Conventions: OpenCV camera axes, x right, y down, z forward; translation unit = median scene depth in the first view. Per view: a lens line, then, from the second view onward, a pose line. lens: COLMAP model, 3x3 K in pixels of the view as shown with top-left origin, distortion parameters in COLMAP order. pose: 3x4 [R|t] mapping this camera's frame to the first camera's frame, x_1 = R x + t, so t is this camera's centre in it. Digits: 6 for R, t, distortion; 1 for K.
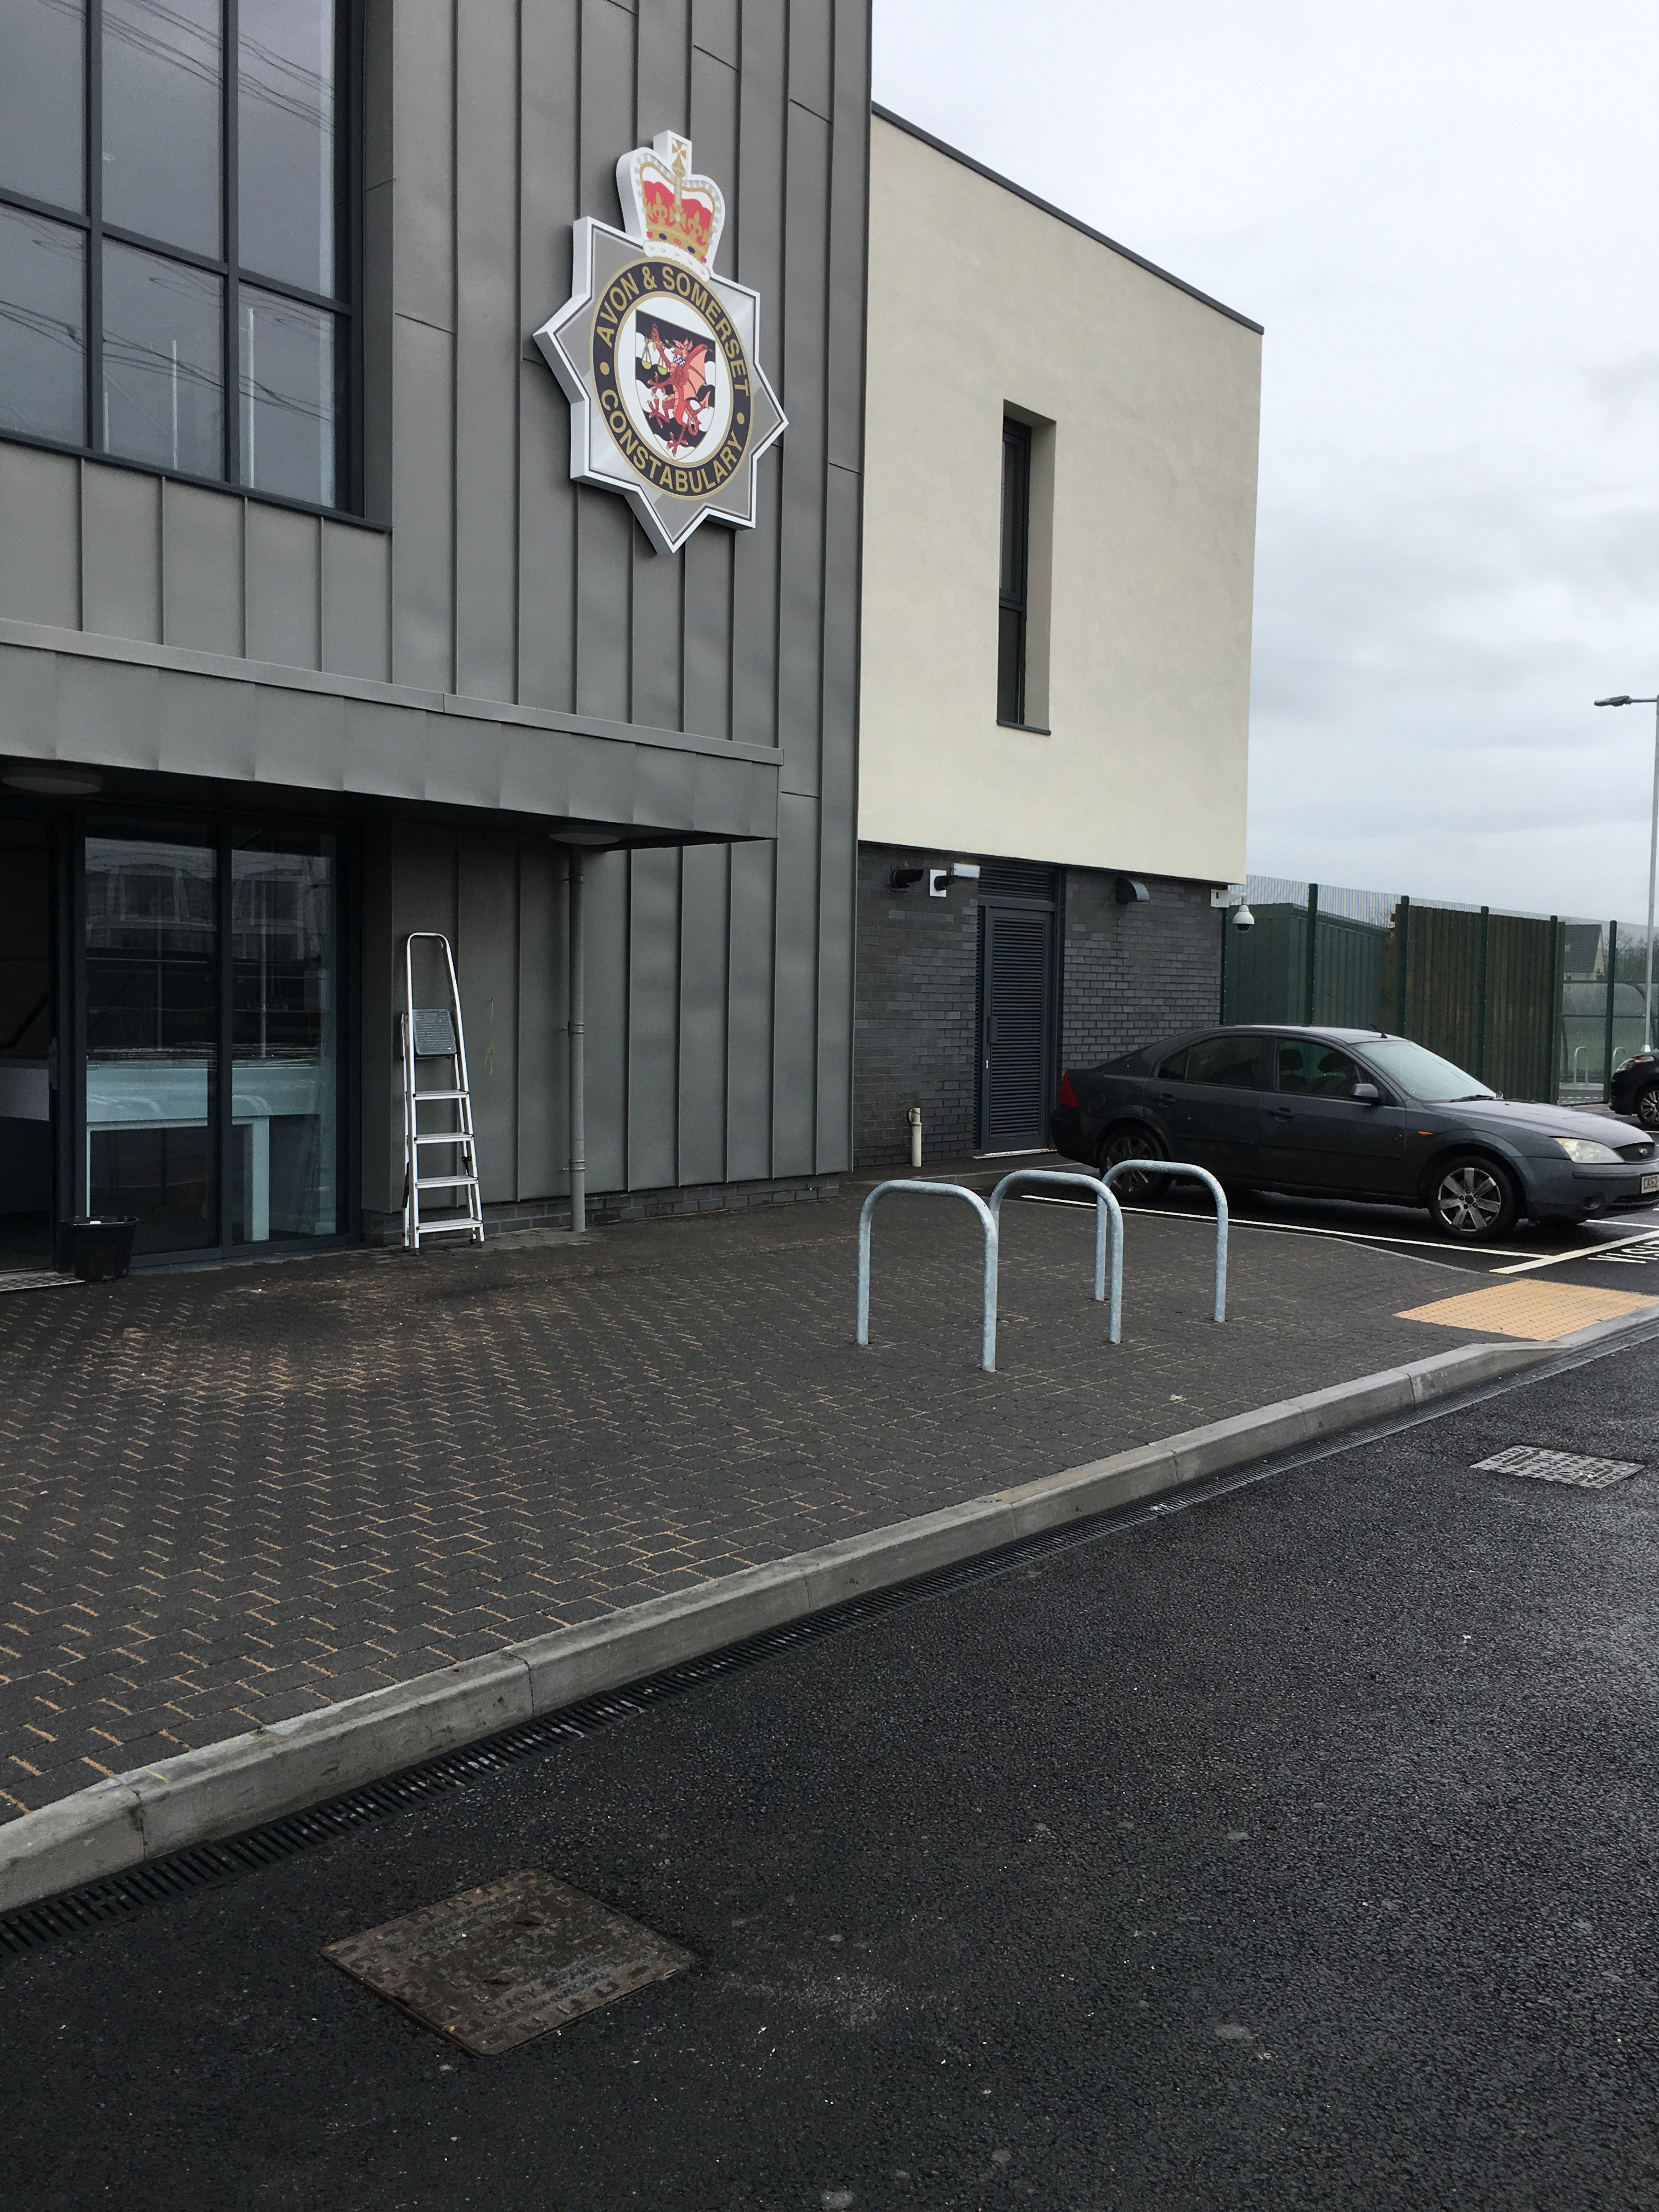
lens RADIAL K [[1853.6, 0, 829.5], [0, 1853.6, 1106.0], [0, 0, 1]] dist [0.092592, -0.112569]
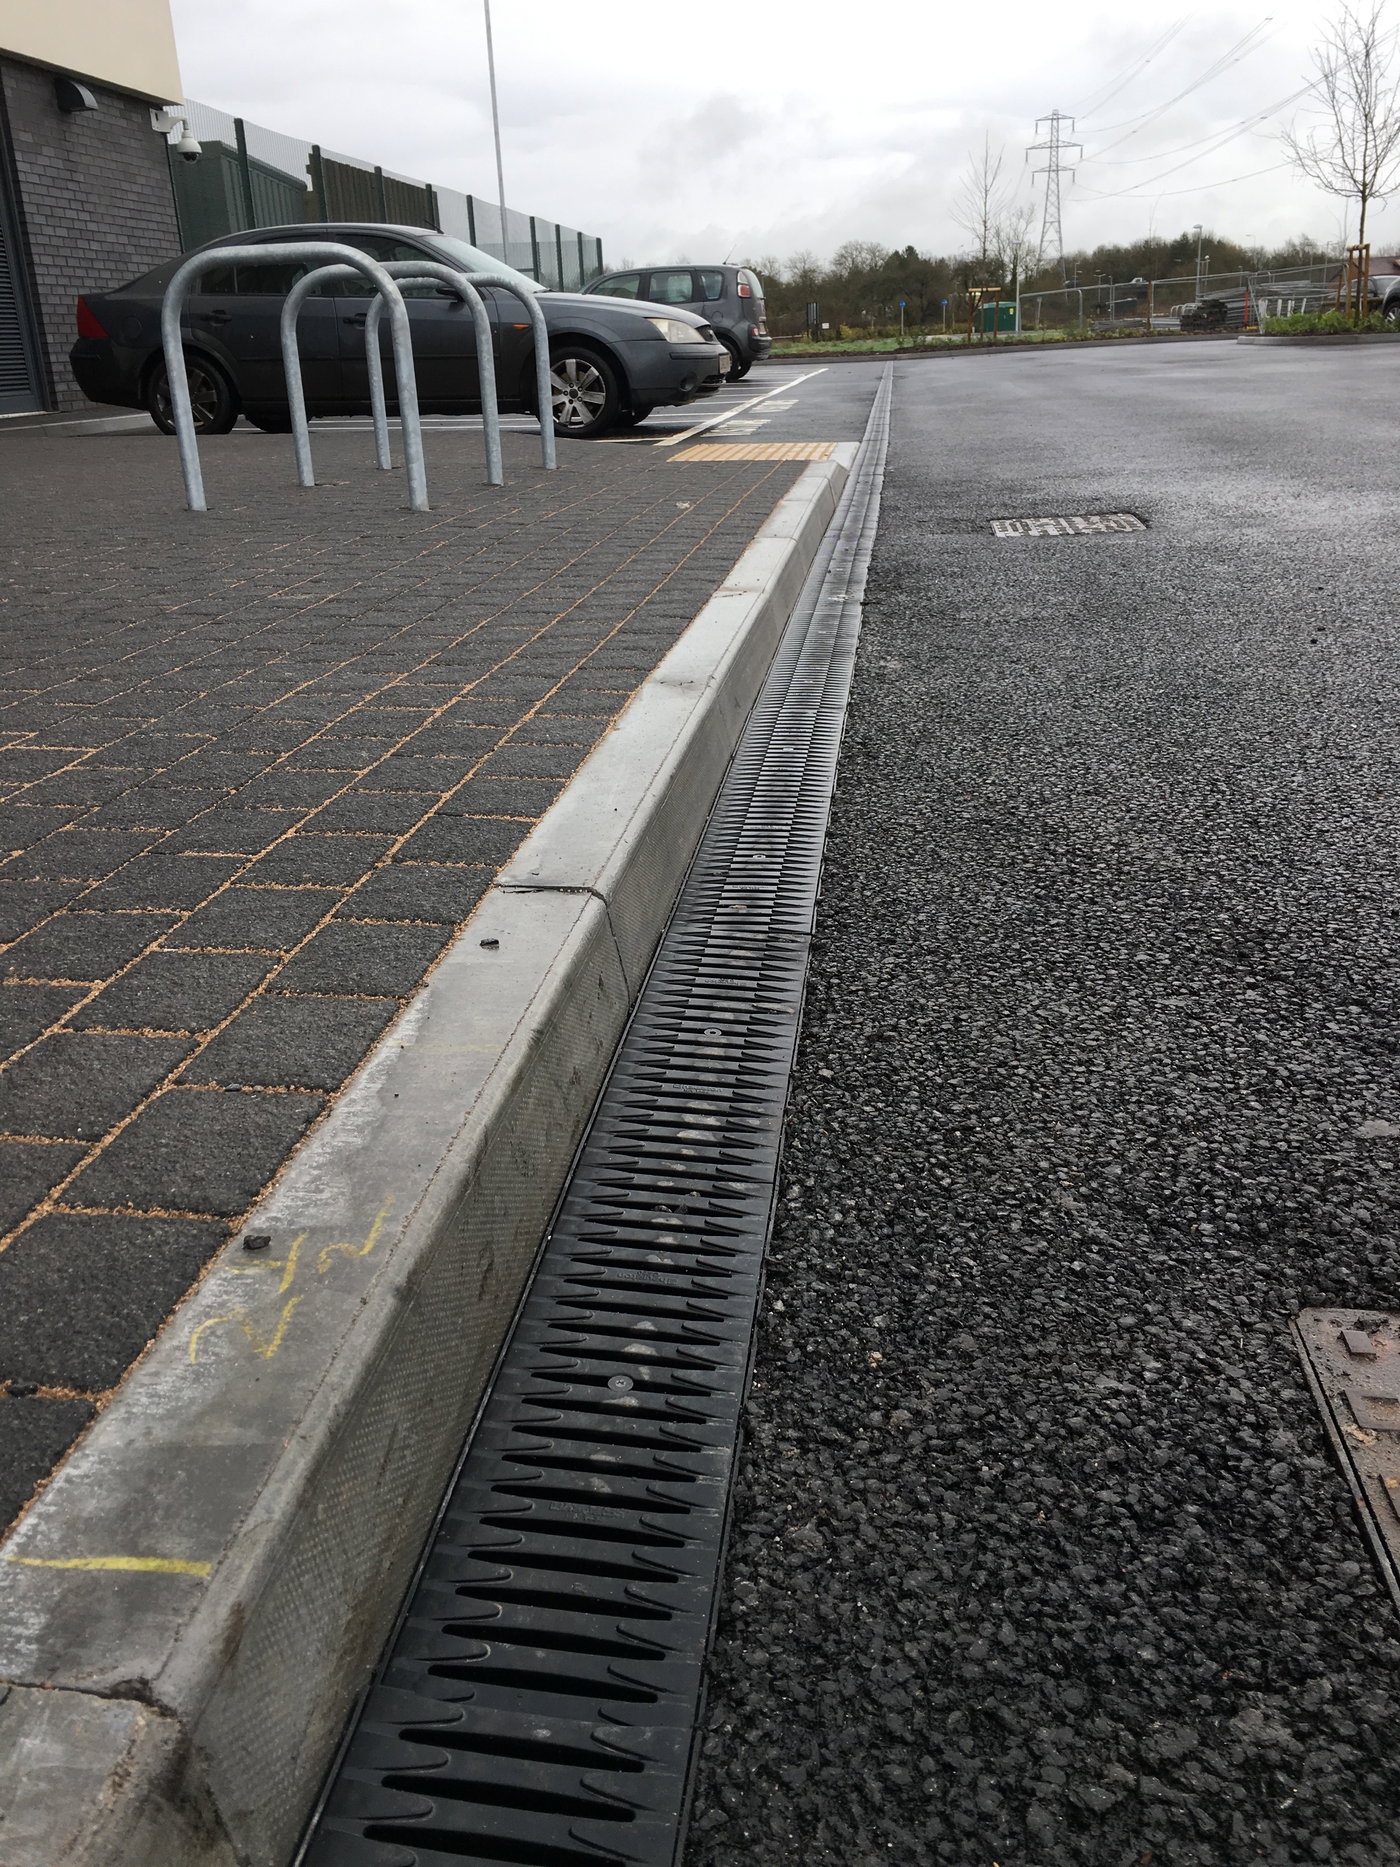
lens RADIAL K [[1564.5, 0, 700.0], [0, 1564.5, 933.5], [0, 0, 1]] dist [0.092592, -0.112569]
pose [[0.825823, -0.238199, 0.511153, -0.072423], [0.078485, 0.946140, 0.314102, 0.044782], [-0.558441, -0.219275, 0.800039, 0.159157]]
